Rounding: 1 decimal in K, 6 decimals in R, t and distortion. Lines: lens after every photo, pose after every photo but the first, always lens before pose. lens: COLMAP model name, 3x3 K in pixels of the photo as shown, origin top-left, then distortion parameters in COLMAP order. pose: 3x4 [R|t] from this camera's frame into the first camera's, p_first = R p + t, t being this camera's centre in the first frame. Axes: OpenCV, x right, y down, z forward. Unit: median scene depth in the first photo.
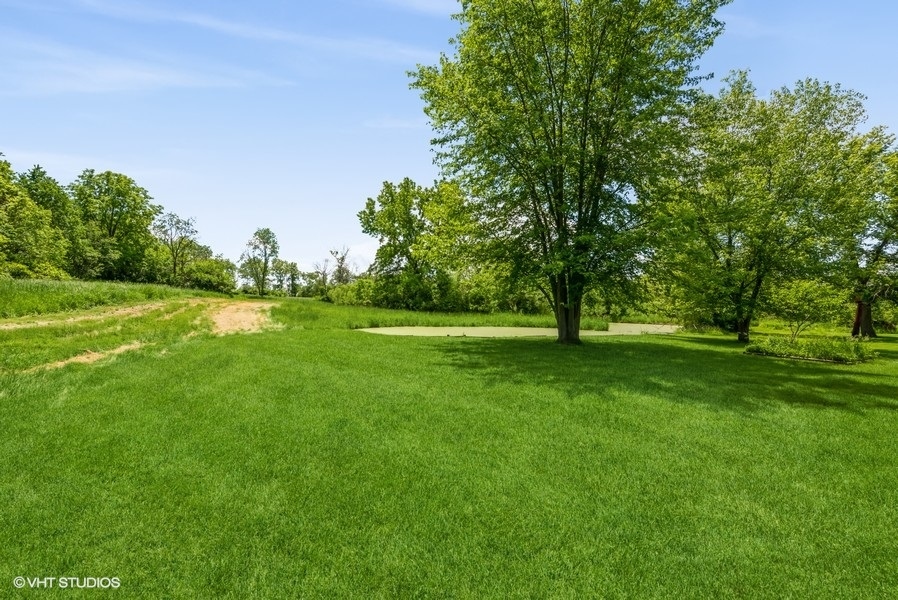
lens RADIAL K [[353.4, 0, 448.2], [0, 353.4, 305.3], [0, 0, 1]] dist [0.004168, 0.000260]
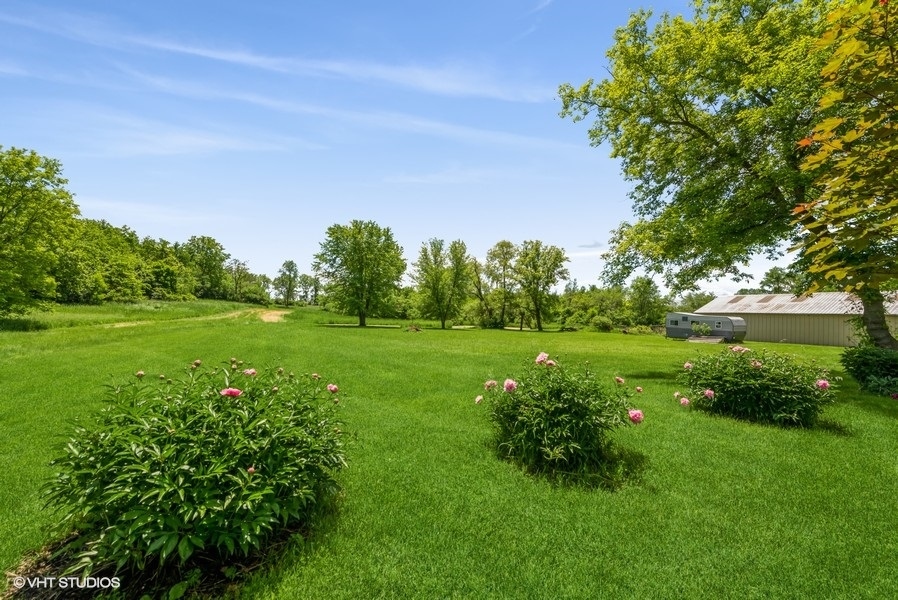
lens RADIAL K [[353.4, 0, 445.9], [0, 353.4, 303.6], [0, 0, 1]] dist [0.004168, 0.000260]
pose [[0.996933, 0.008898, -0.077757, 0.252051], [-0.011230, 0.999498, -0.029611, -0.001571], [0.077455, 0.030393, 0.996533, -0.423983]]
